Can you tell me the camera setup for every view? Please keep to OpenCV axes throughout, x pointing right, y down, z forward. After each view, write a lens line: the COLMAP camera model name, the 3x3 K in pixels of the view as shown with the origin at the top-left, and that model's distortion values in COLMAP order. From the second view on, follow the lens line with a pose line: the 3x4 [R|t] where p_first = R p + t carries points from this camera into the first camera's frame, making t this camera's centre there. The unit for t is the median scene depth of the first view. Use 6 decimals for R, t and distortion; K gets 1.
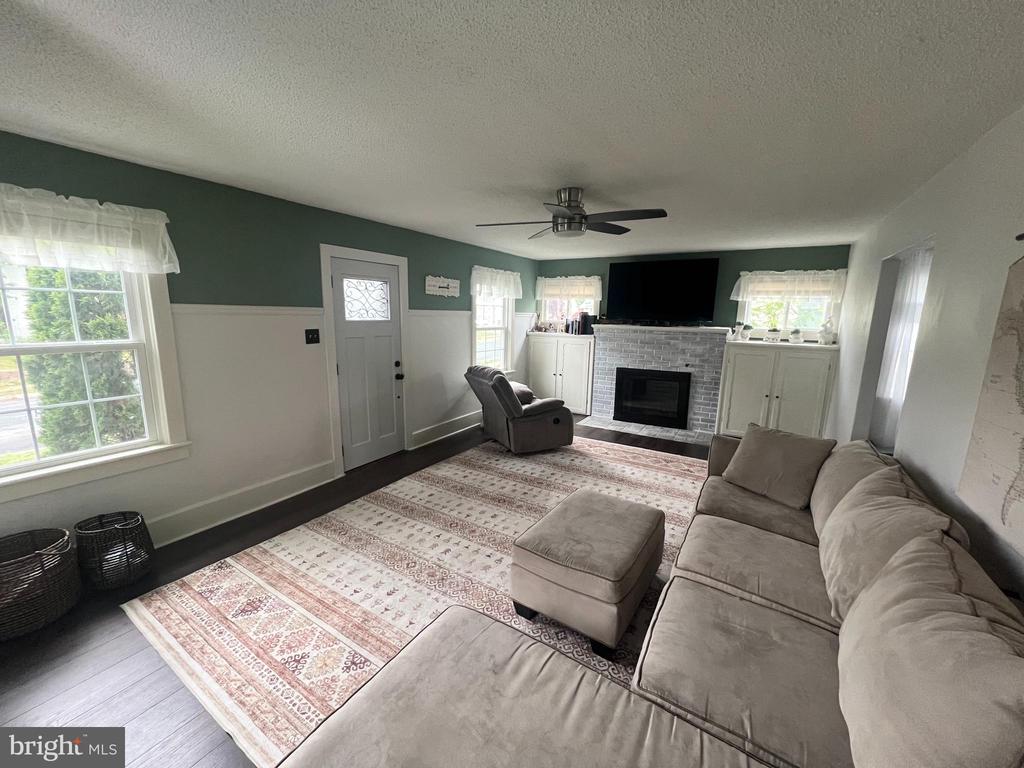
lens RADIAL K [[406.1, 0, 507.3], [0, 406.1, 383.6], [0, 0, 1]] dist [-0.000354, -0.000121]
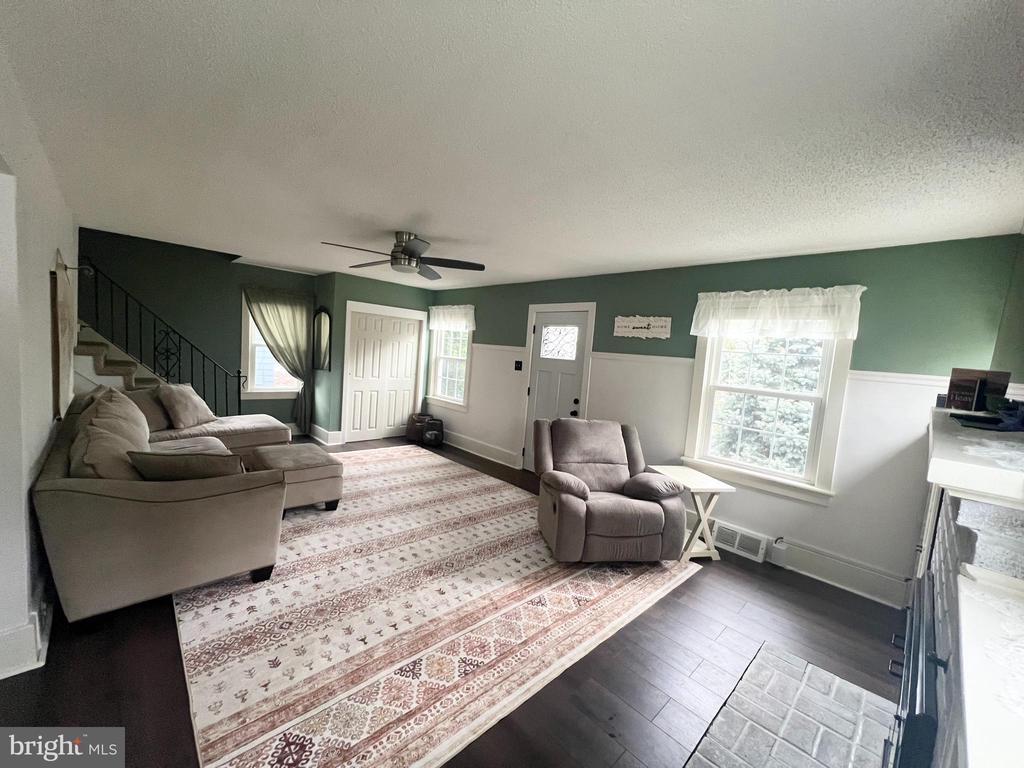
lens RADIAL K [[406.1, 0, 507.3], [0, 406.1, 383.6], [0, 0, 1]] dist [-0.000354, -0.000121]
pose [[-0.246499, 0.040358, -0.968302, 0.835037], [-0.248655, 0.963053, 0.103439, -0.165338], [0.936701, 0.266271, -0.227356, 1.105684]]
